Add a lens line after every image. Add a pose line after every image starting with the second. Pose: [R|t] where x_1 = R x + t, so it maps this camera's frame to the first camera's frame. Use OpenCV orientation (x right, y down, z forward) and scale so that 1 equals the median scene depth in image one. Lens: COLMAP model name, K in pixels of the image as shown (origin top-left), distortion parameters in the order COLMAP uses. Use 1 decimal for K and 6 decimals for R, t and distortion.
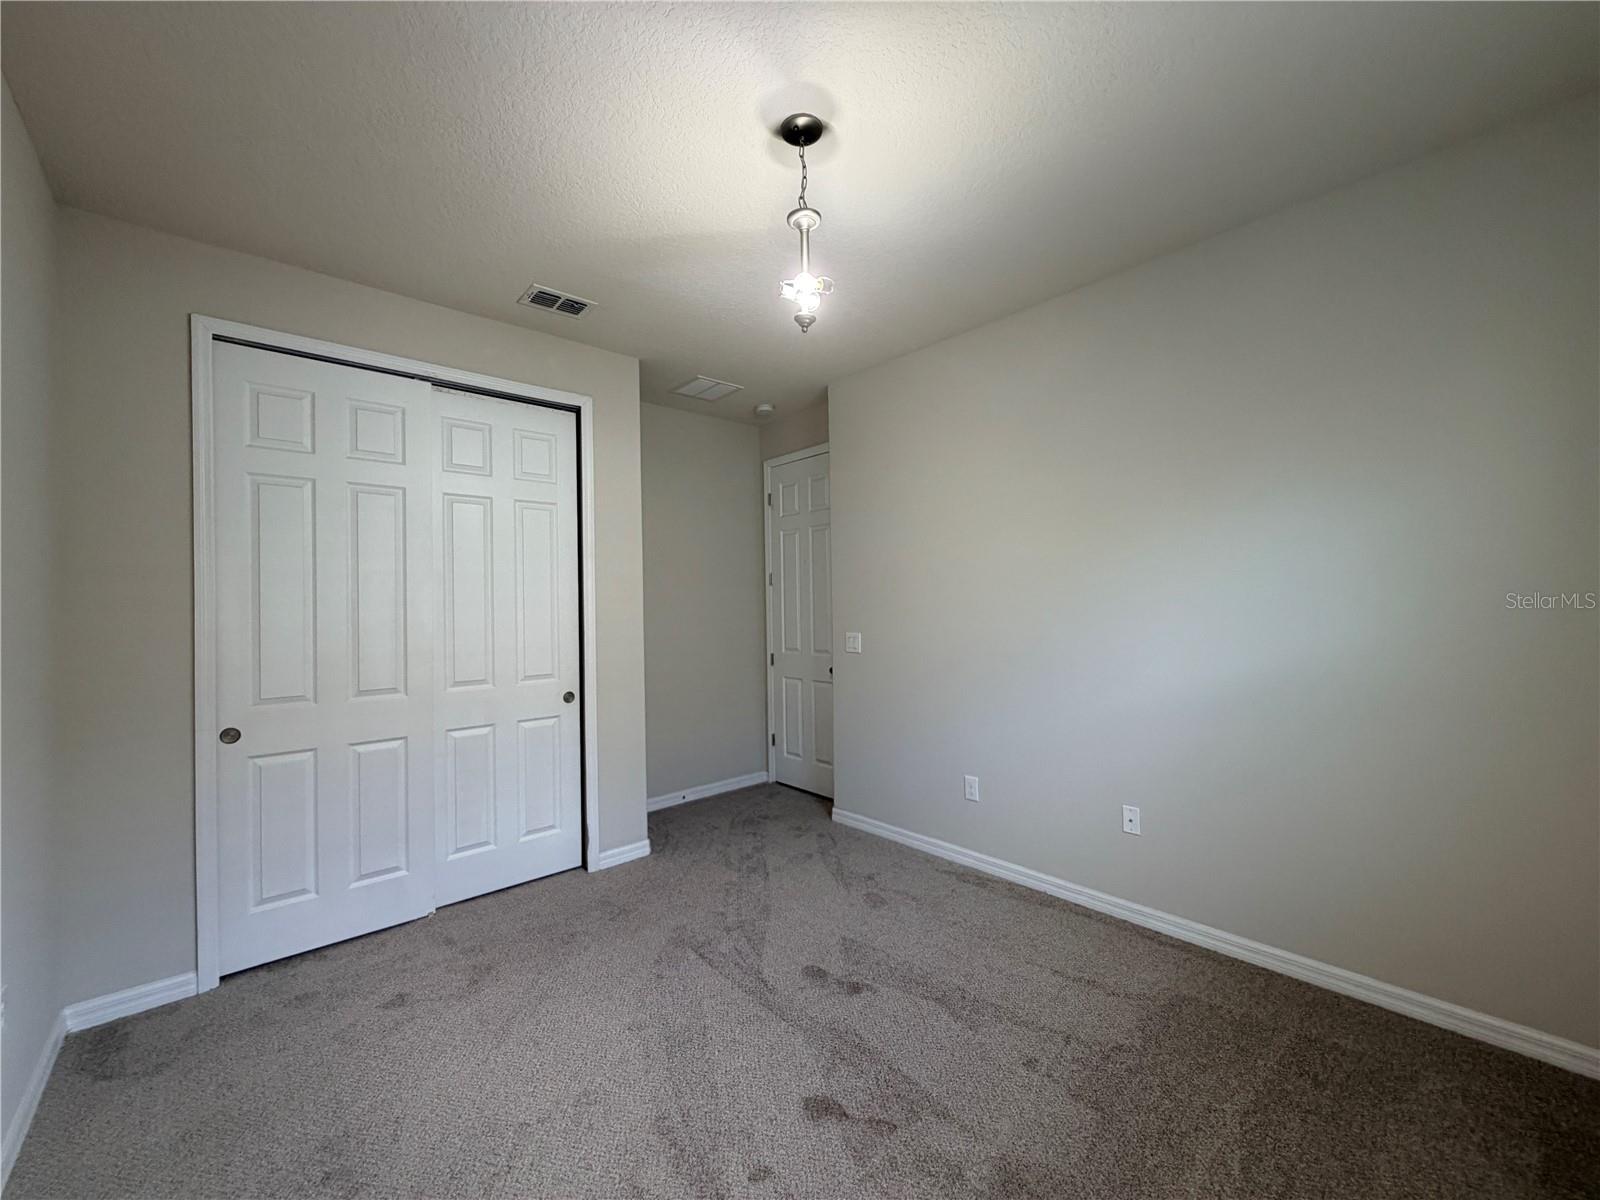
lens RADIAL K [[636.1, 0, 797.0], [0, 636.1, 597.1], [0, 0, 1]] dist [0.000509, -0.000264]
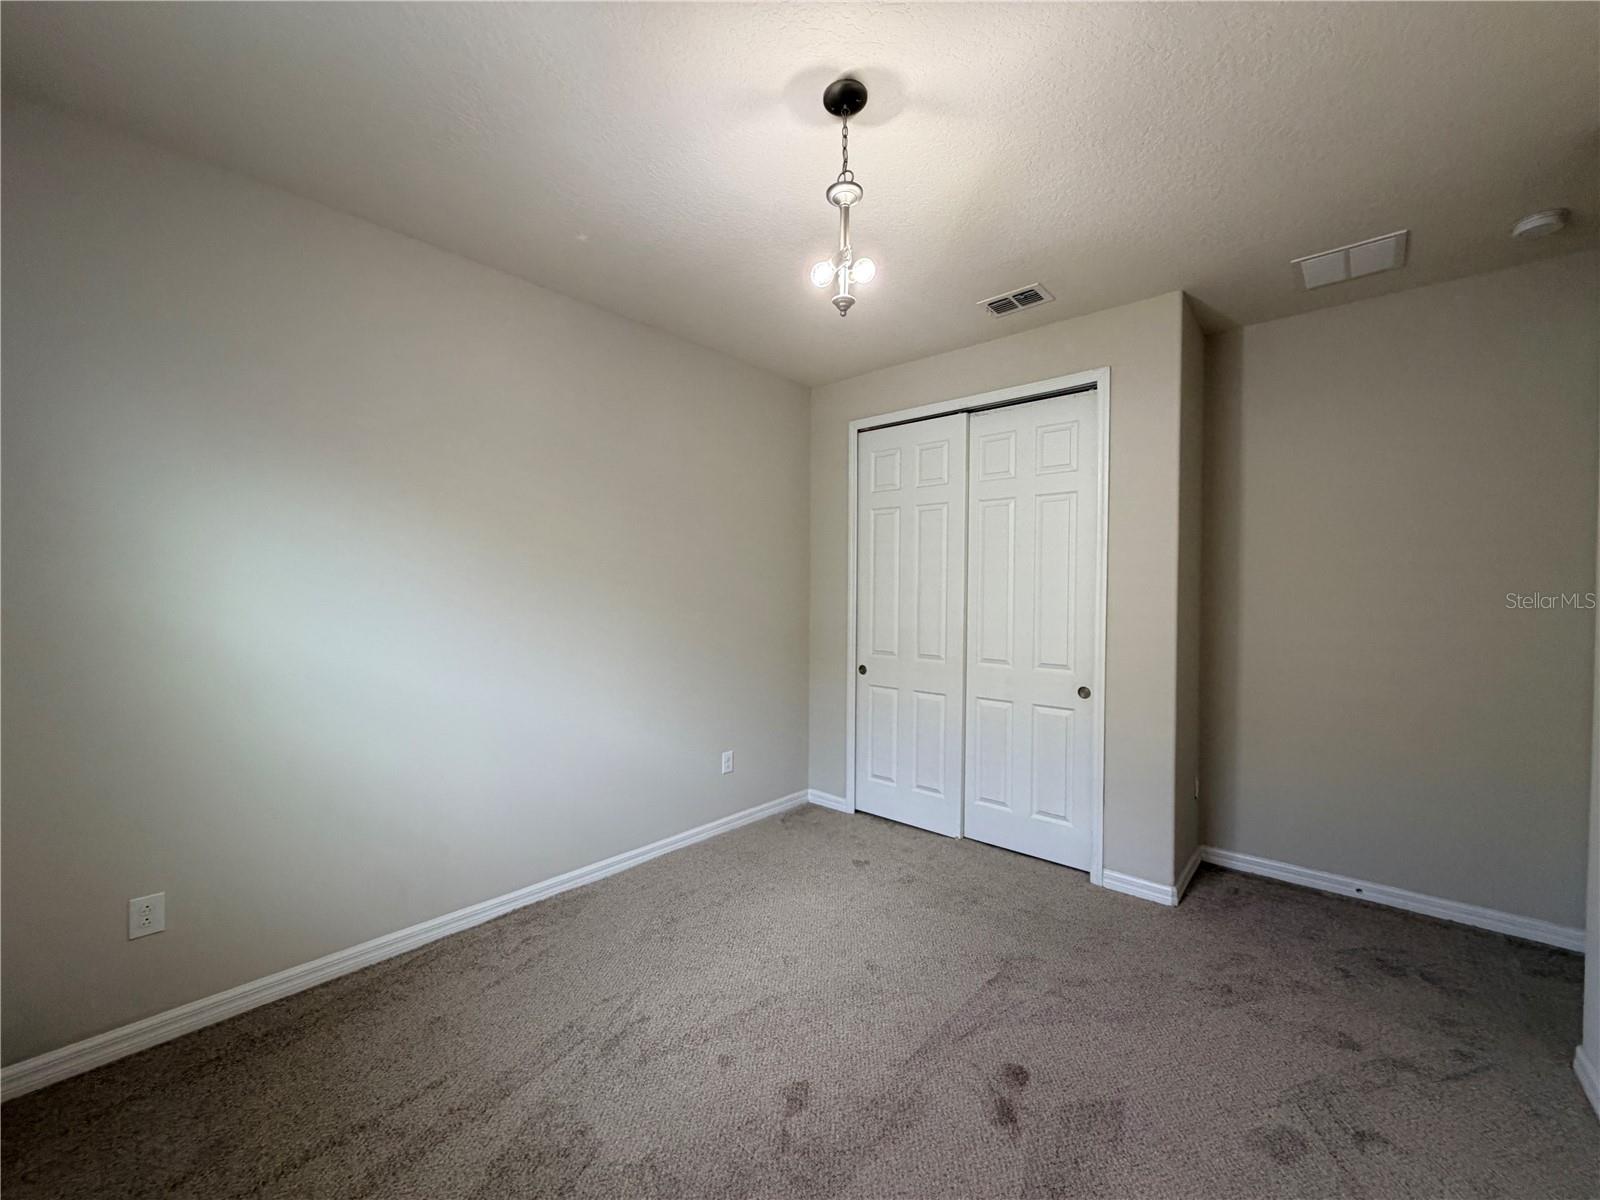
lens RADIAL K [[635.8, 0, 796.3], [0, 635.8, 597.2], [0, 0, 1]] dist [0.000727, 0.000128]
pose [[0.121791, 0.028909, -0.992135, 0.602405], [0.004658, 0.999548, 0.029697, -0.018388], [0.992545, -0.008238, 0.121601, 0.514283]]
